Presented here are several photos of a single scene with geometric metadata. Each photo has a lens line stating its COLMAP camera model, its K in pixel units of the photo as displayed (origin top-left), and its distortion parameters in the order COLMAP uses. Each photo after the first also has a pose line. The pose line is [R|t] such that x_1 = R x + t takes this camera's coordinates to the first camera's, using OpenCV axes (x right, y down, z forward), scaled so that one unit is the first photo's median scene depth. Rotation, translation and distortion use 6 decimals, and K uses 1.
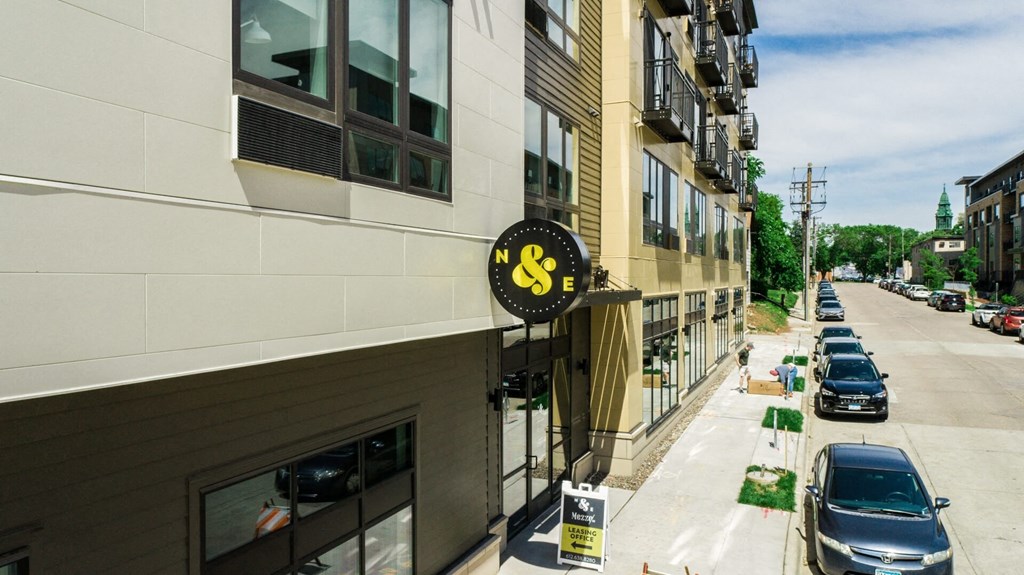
lens RADIAL K [[708.2, 0, 512.0], [0, 708.2, 287.5], [0, 0, 1]] dist [0.000325, 0.000038]
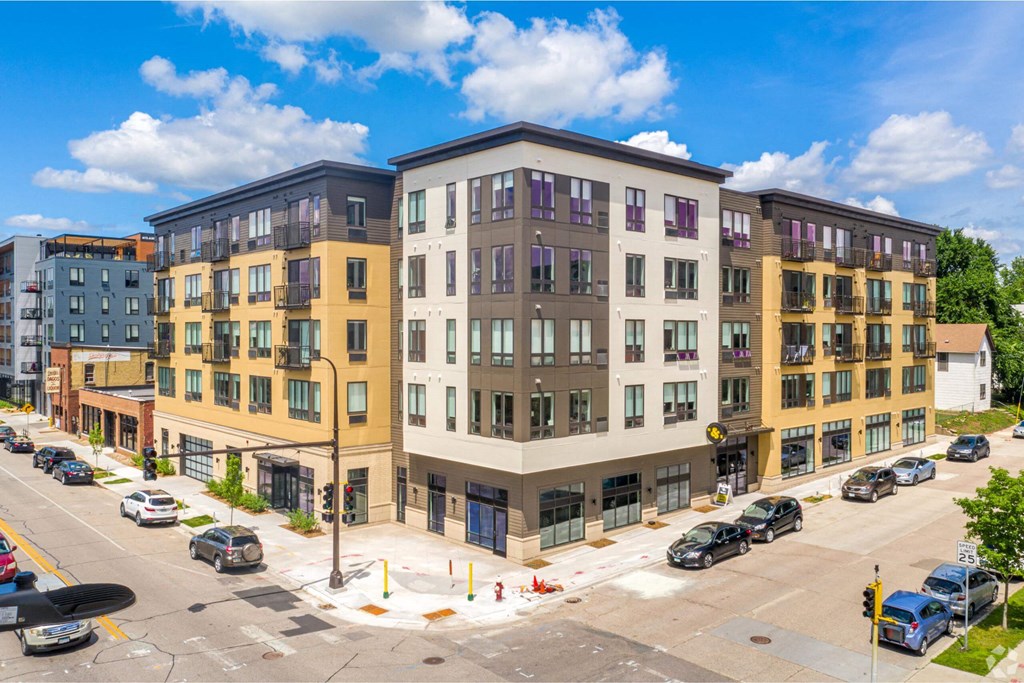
lens RADIAL K [[794.5, 0, 512.0], [0, 794.5, 341.5], [0, 0, 1]] dist [-0.011191, -0.002438]
pose [[0.908596, 0.004395, -0.417654, 1.013470], [-0.005842, 0.999981, -0.002187, -0.620217], [0.417636, 0.004427, 0.908604, -4.423337]]
